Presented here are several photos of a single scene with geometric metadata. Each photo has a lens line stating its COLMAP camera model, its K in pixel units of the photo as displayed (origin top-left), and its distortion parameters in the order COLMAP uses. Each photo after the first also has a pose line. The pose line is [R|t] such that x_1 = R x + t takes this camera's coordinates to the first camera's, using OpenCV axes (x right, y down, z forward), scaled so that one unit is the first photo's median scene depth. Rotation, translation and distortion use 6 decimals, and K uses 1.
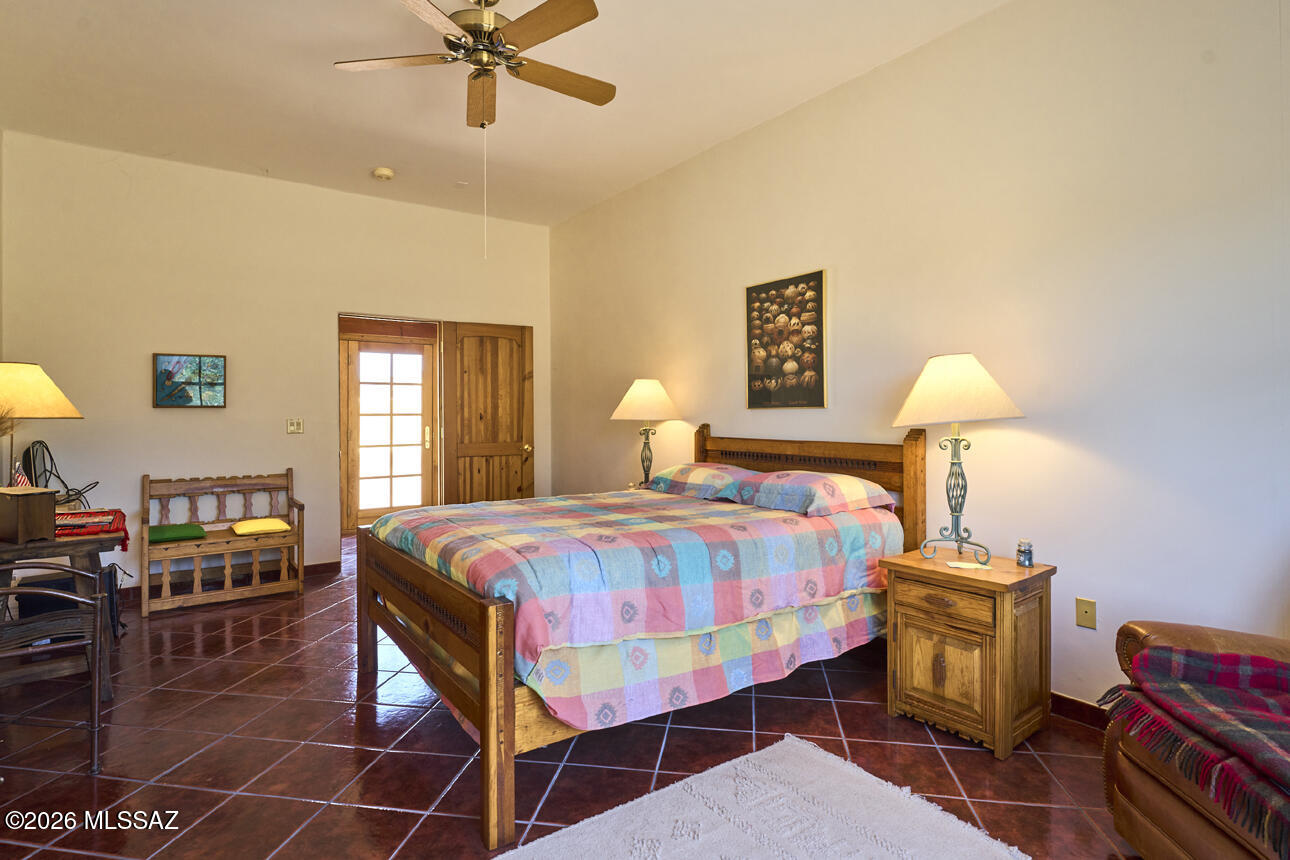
lens RADIAL K [[685.6, 0, 639.4], [0, 685.6, 419.0], [0, 0, 1]] dist [0.000278, -0.000134]
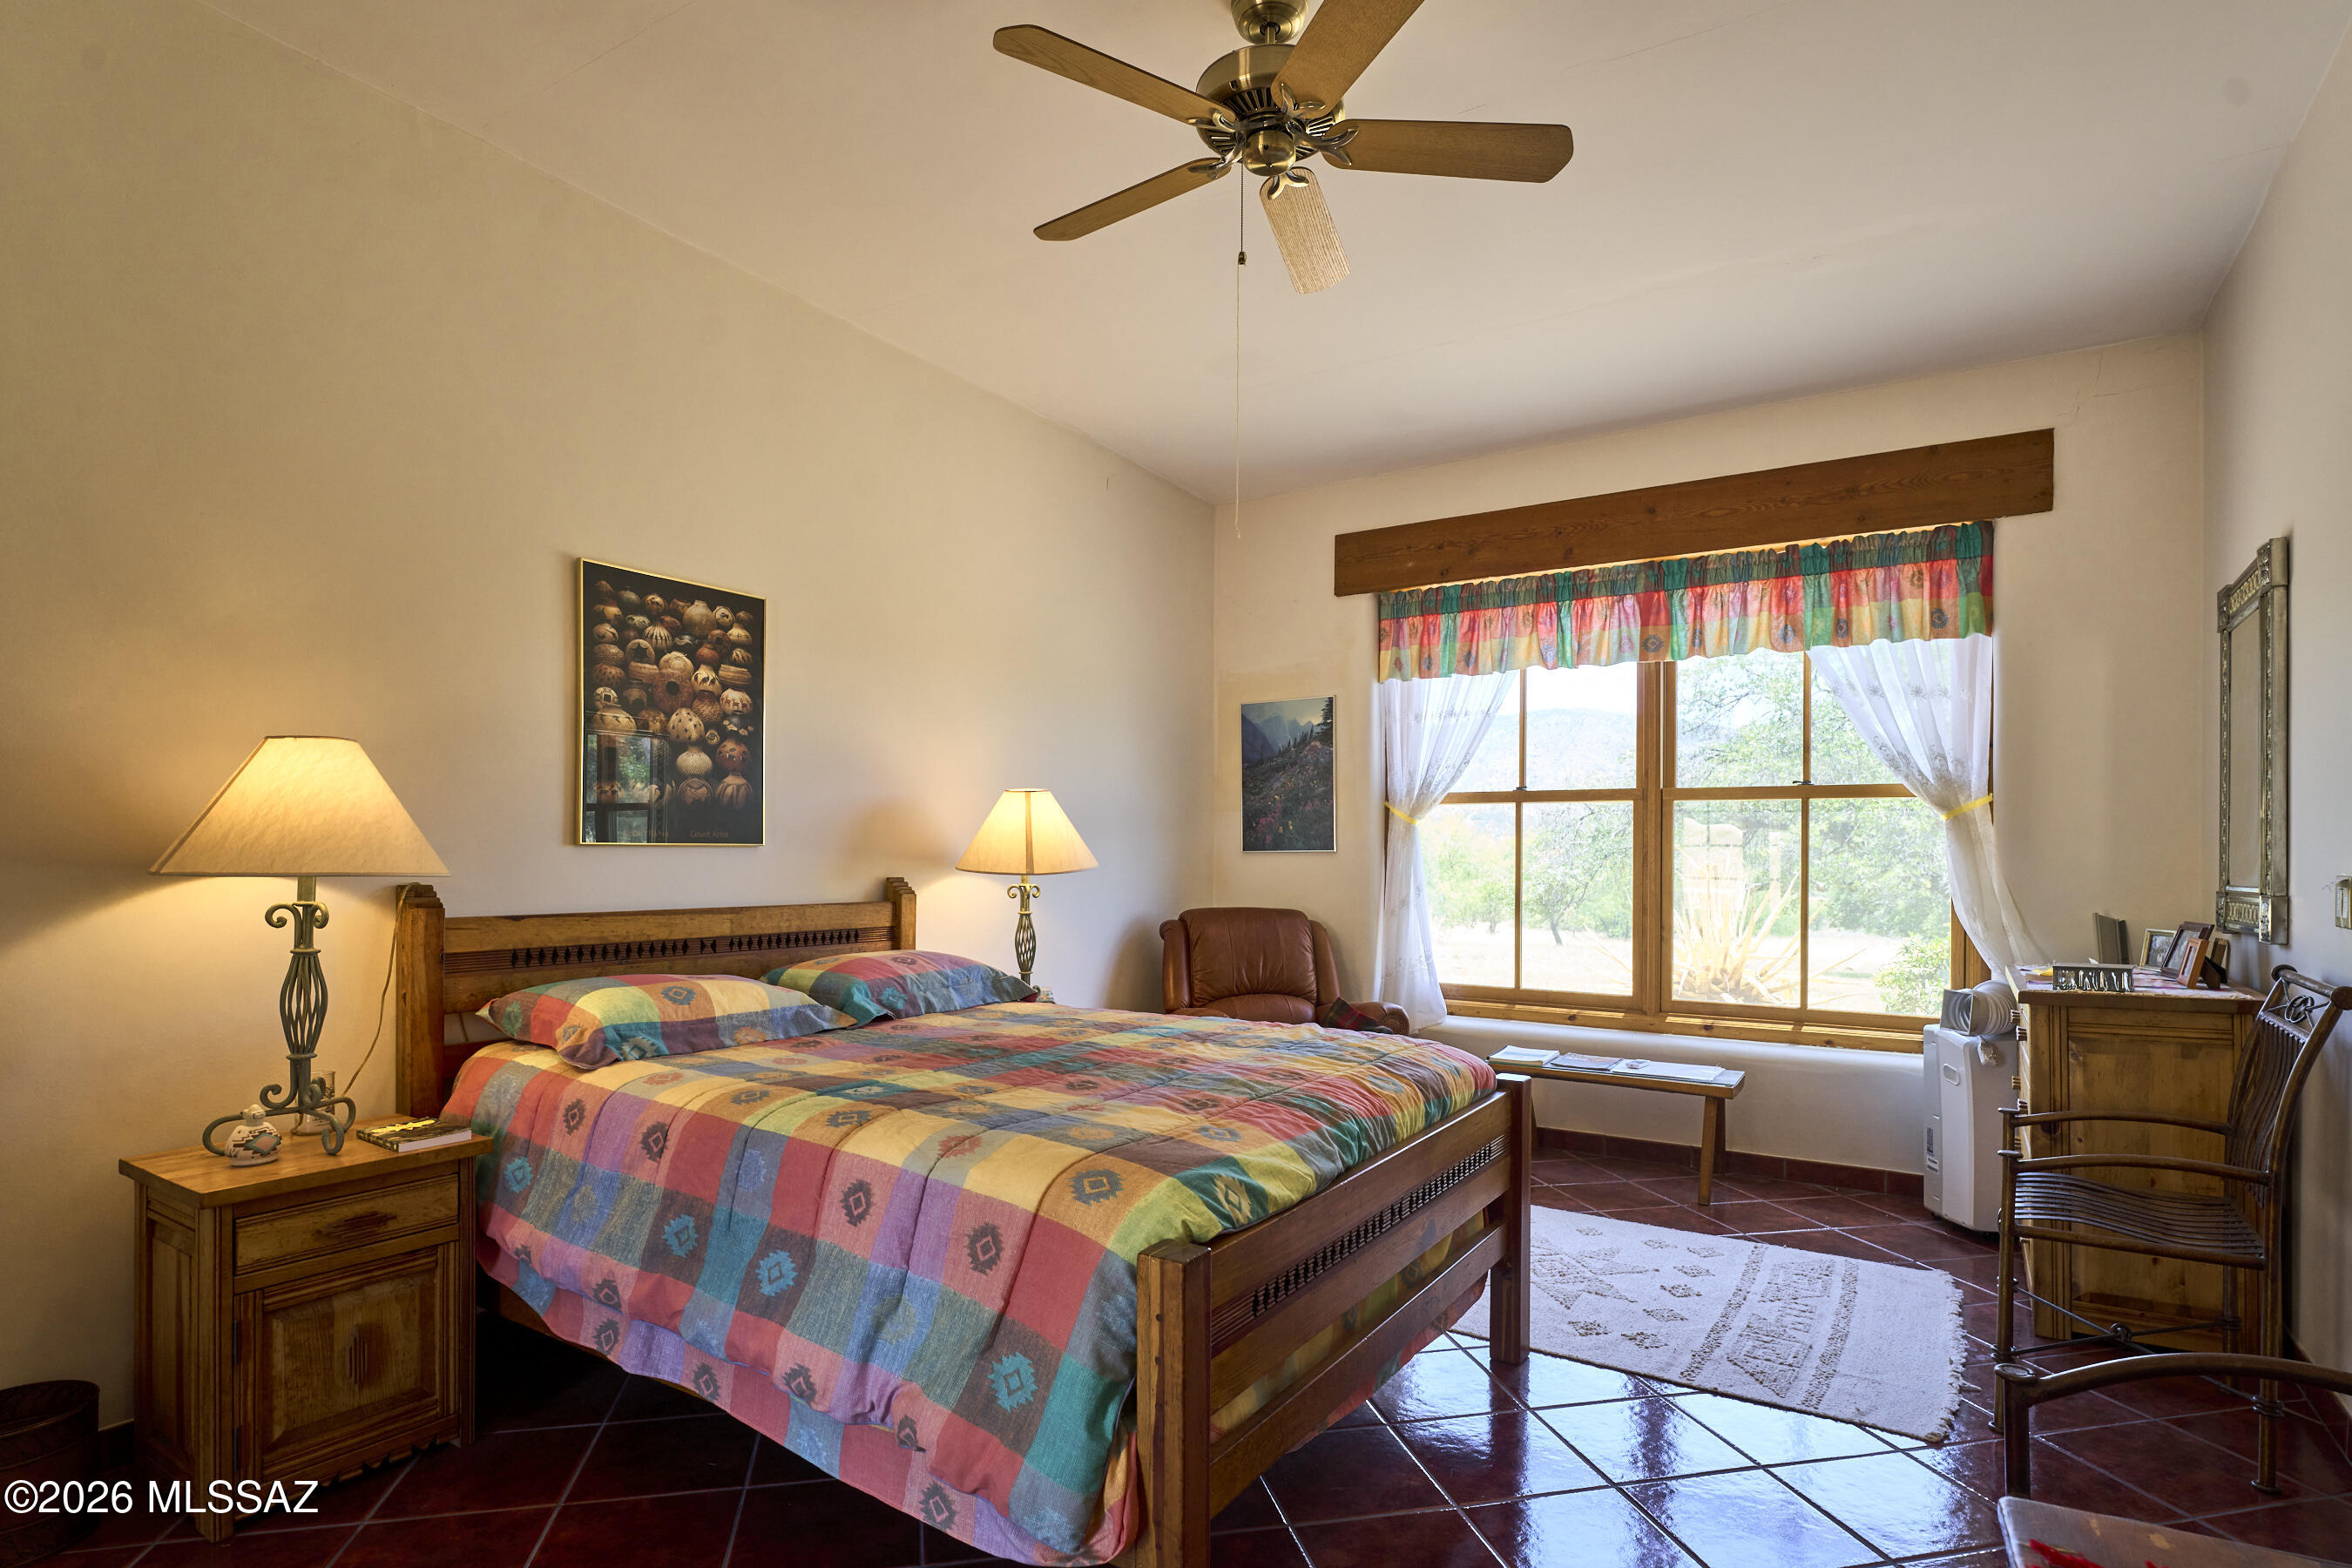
lens RADIAL K [[1250.0, 0, 1111.1], [0, 1250.0, 839.1], [0, 0, 1]] dist [0.000278, -0.000134]
pose [[-0.383131, 0.008590, 0.923654, -0.739141], [0.002717, 0.999963, -0.008173, -0.011815], [-0.923690, -0.000622, -0.383140, 1.070825]]
